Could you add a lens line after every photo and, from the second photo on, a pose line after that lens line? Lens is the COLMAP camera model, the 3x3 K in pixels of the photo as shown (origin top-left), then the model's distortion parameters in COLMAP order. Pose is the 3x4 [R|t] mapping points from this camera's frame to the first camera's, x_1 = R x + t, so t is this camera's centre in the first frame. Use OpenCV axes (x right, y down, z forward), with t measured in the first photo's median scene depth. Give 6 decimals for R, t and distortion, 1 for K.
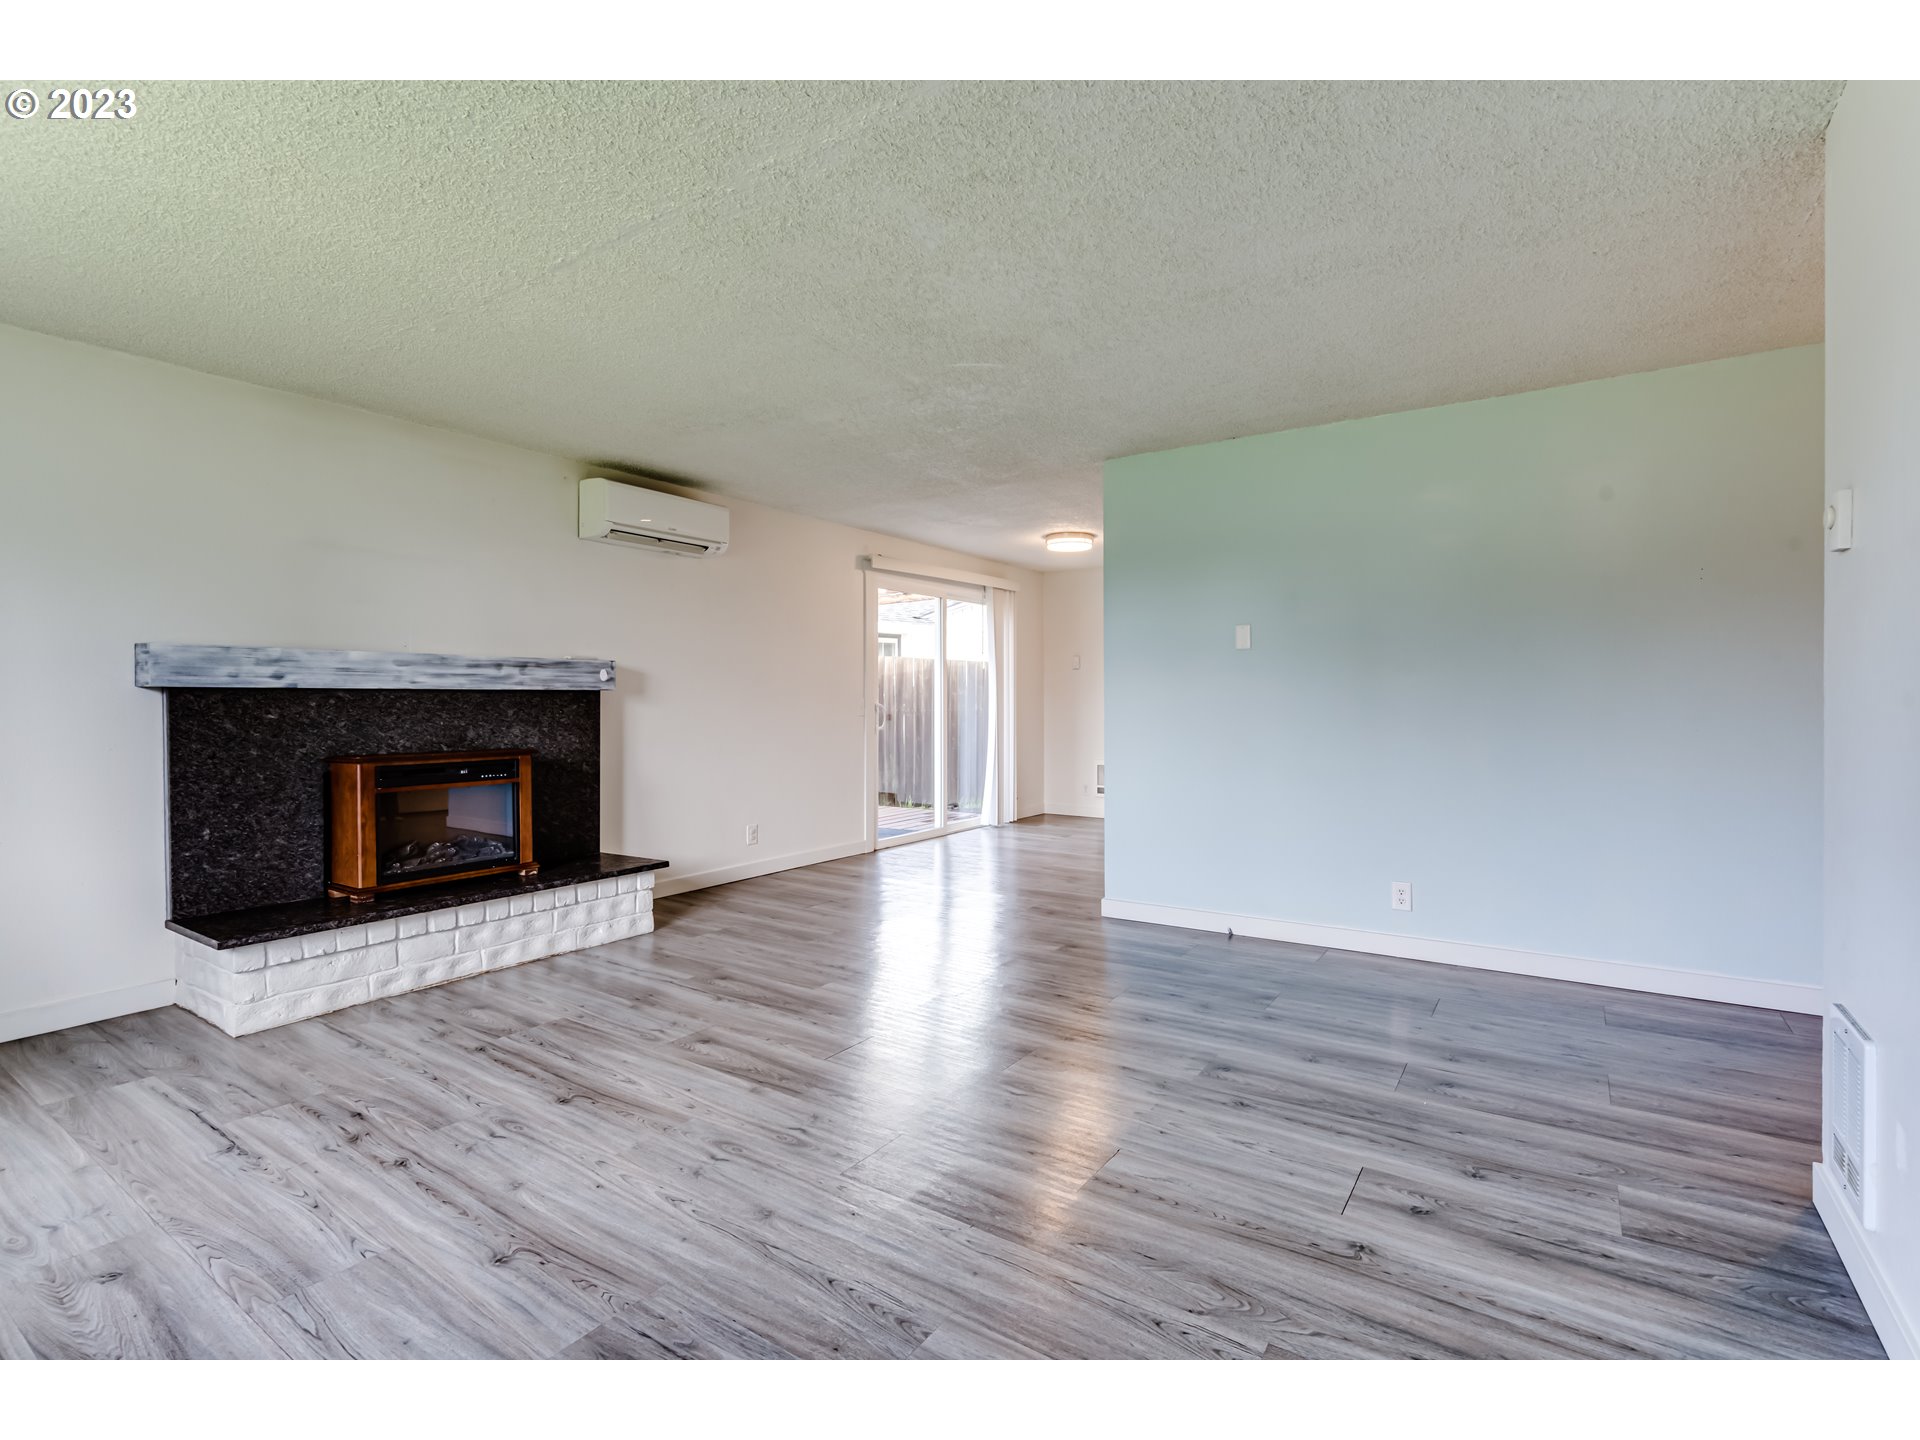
lens RADIAL K [[877.3, 0, 956.4], [0, 877.3, 727.2], [0, 0, 1]] dist [-0.008680, 0.005113]
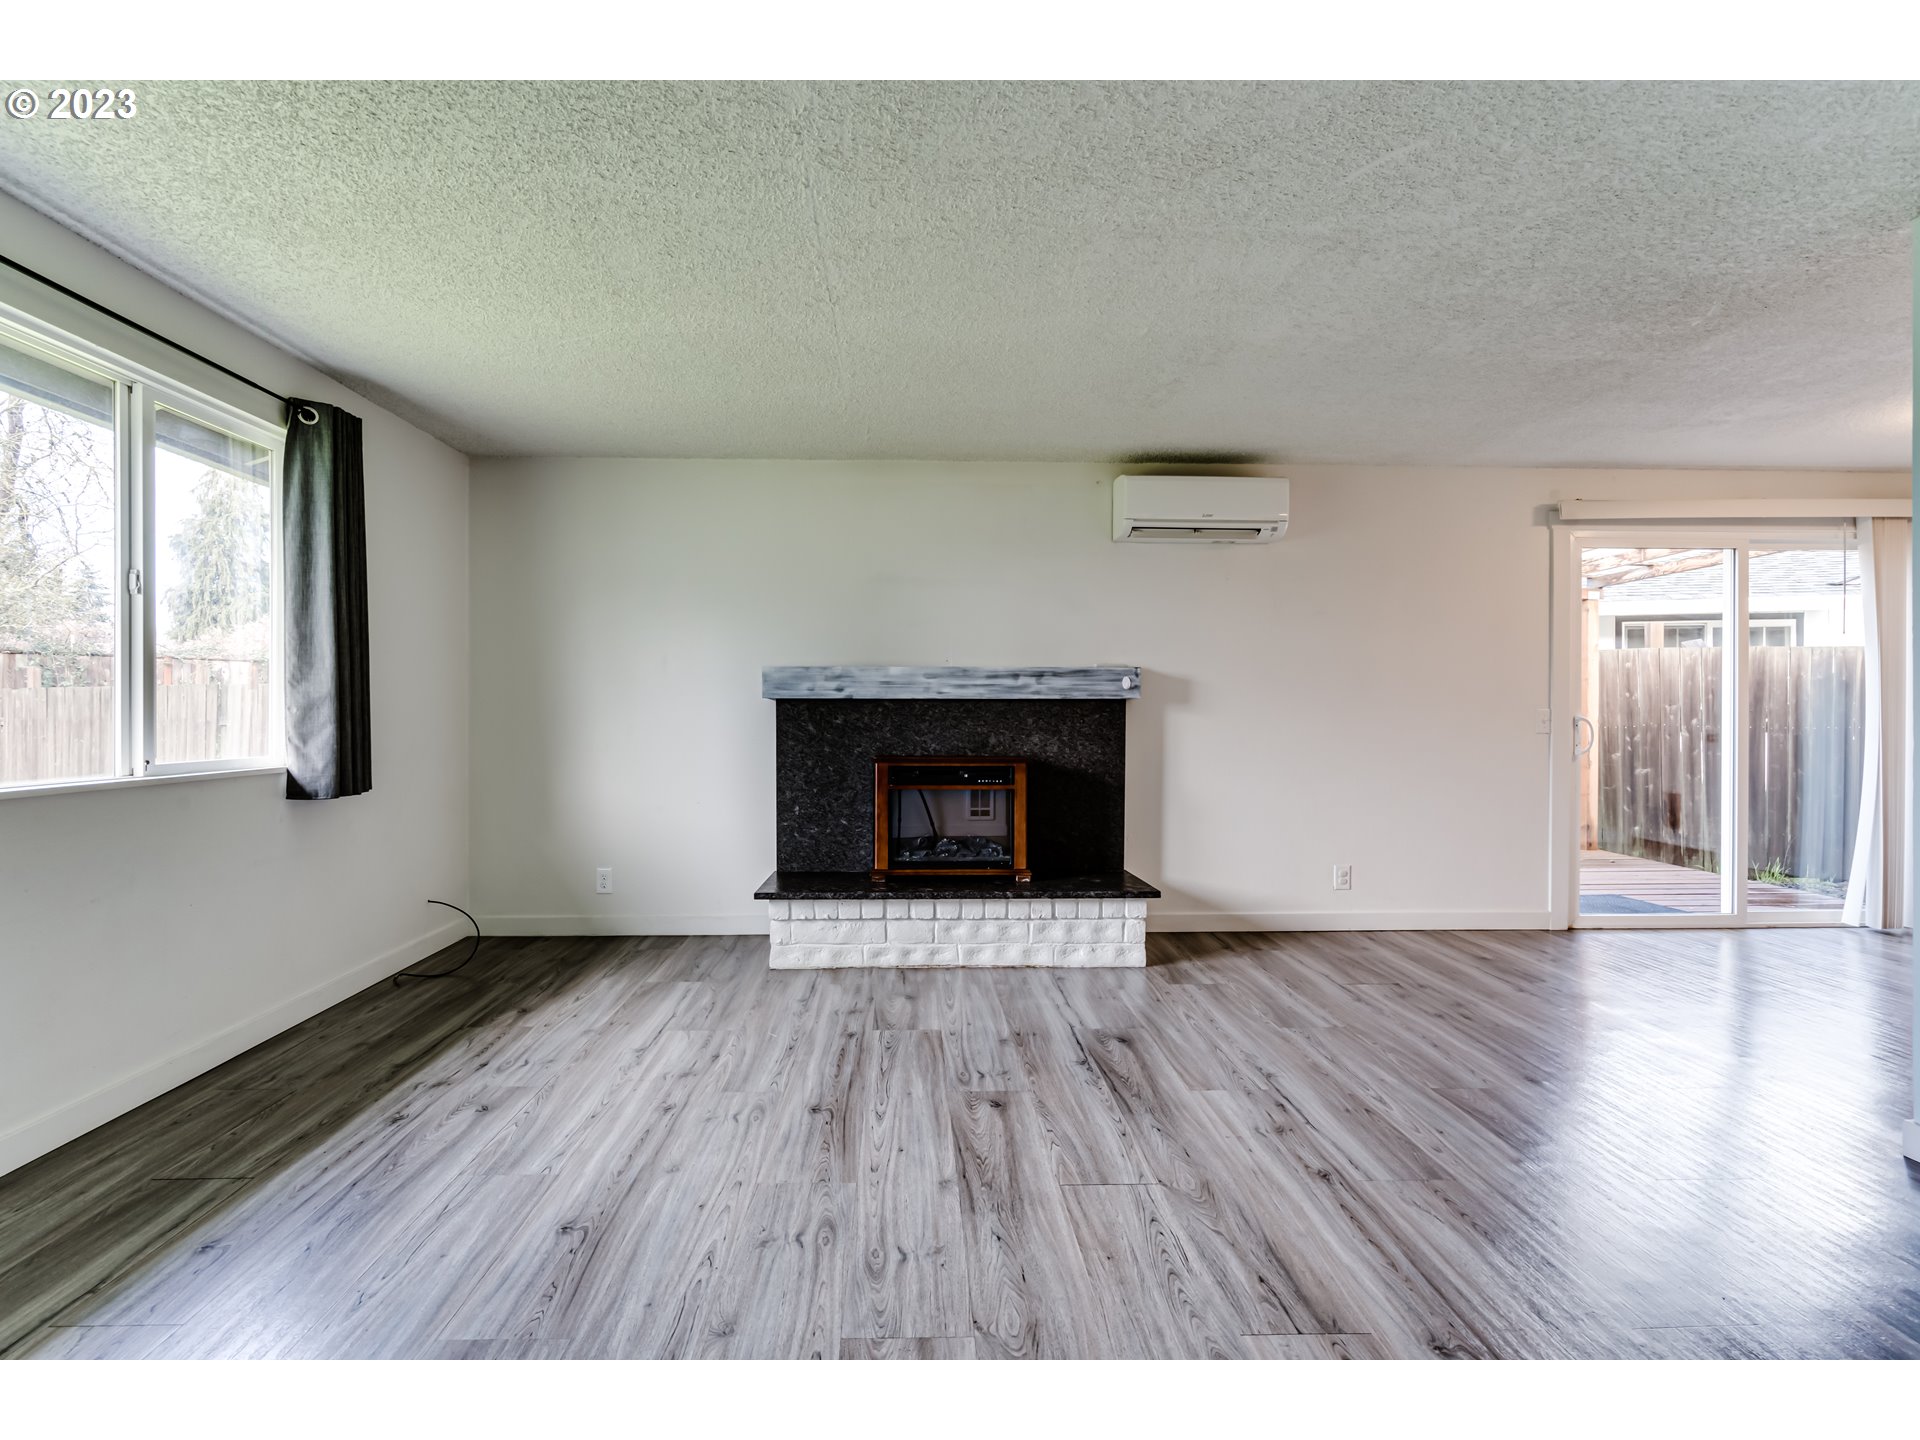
lens RADIAL K [[877.3, 0, 956.4], [0, 877.3, 727.2], [0, 0, 1]] dist [-0.008680, 0.005113]
pose [[0.597216, 0.019022, -0.801855, 0.279413], [-0.028505, 0.999591, 0.002482, -0.010276], [0.801573, 0.021374, 0.597514, 0.332055]]
